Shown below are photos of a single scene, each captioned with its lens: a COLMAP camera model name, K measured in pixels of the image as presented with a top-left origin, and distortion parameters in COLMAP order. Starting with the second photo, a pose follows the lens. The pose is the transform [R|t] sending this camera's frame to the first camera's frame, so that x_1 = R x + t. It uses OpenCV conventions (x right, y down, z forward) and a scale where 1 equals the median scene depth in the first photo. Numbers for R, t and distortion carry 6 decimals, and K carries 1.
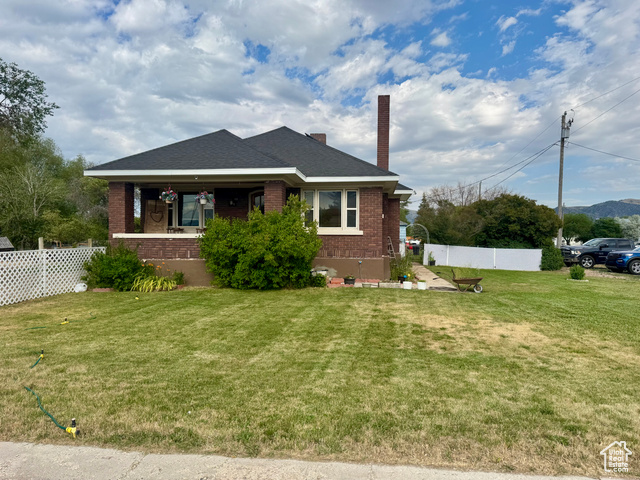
lens RADIAL K [[446.5, 0, 321.4], [0, 446.5, 241.2], [0, 0, 1]] dist [0.009542, 0.000786]
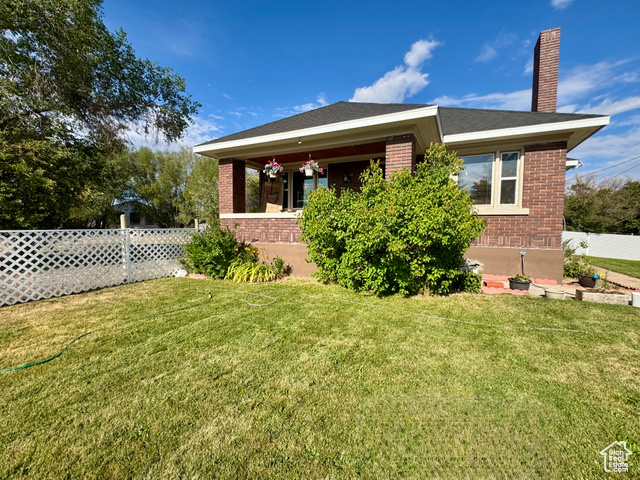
lens RADIAL K [[280.9, 0, 322.7], [0, 280.9, 242.9], [0, 0, 1]] dist [0.002177, 0.000087]
pose [[0.946434, 0.025294, -0.321905, -0.074755], [-0.009980, 0.998742, 0.049134, 0.013147], [0.322743, -0.043289, 0.945496, 0.528678]]
